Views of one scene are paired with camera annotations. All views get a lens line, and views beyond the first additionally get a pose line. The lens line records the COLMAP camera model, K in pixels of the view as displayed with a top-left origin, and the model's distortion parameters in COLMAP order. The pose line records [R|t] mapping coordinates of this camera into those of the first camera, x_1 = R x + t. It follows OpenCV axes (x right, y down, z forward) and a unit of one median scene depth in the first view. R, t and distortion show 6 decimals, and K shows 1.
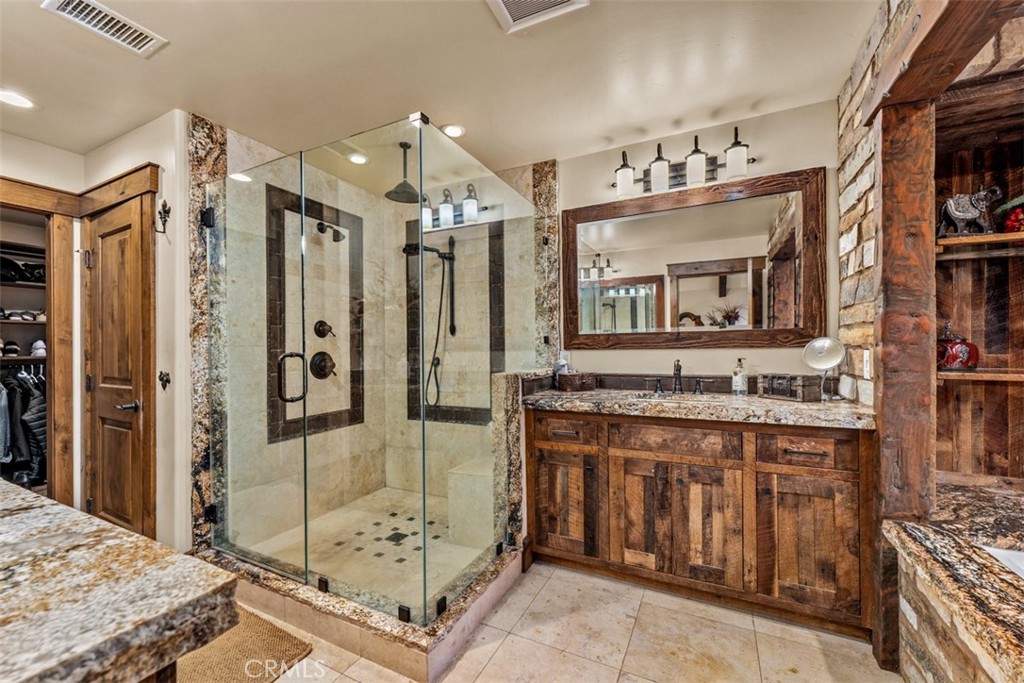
lens RADIAL K [[409.5, 0, 507.9], [0, 409.5, 348.5], [0, 0, 1]] dist [-0.002062, 0.000265]
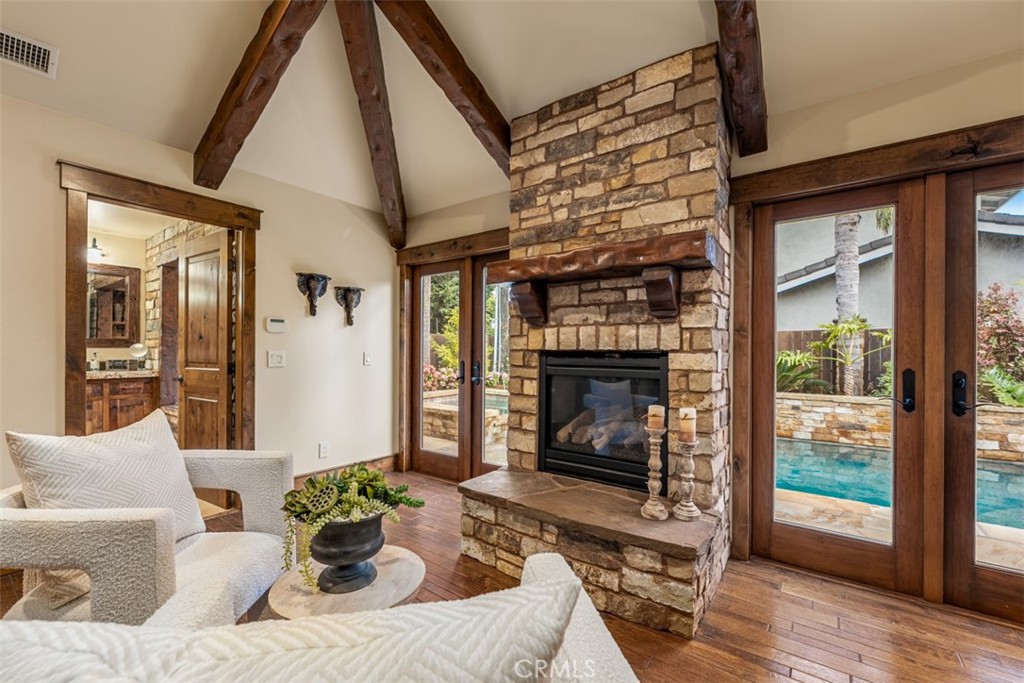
lens RADIAL K [[423.4, 0, 509.7], [0, 423.4, 348.8], [0, 0, 1]] dist [-0.000144, -0.000182]
pose [[0.165522, 0.013580, 0.986113, -1.337888], [-0.000950, 0.999907, -0.013611, 0.036182], [-0.986206, 0.001316, 0.165519, -1.581644]]
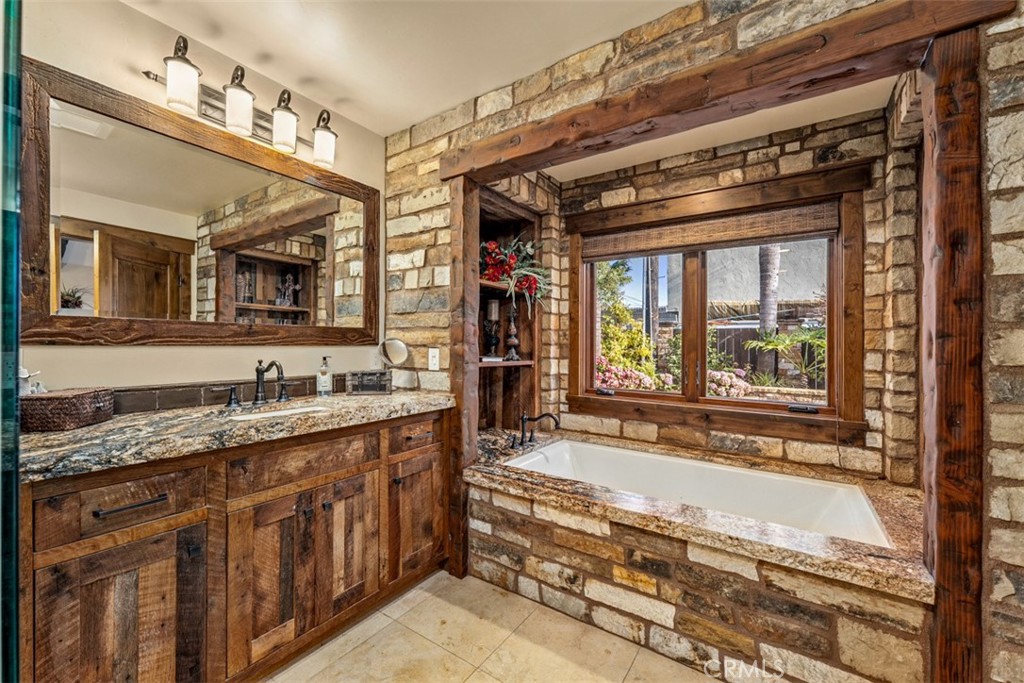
lens RADIAL K [[409.5, 0, 510.0], [0, 409.5, 342.9], [0, 0, 1]] dist [-0.002062, 0.000265]
pose [[0.133075, 0.016336, 0.990971, -0.357999], [-0.006607, 0.999857, -0.015595, 0.005055], [-0.991084, -0.004472, 0.133163, 0.527023]]
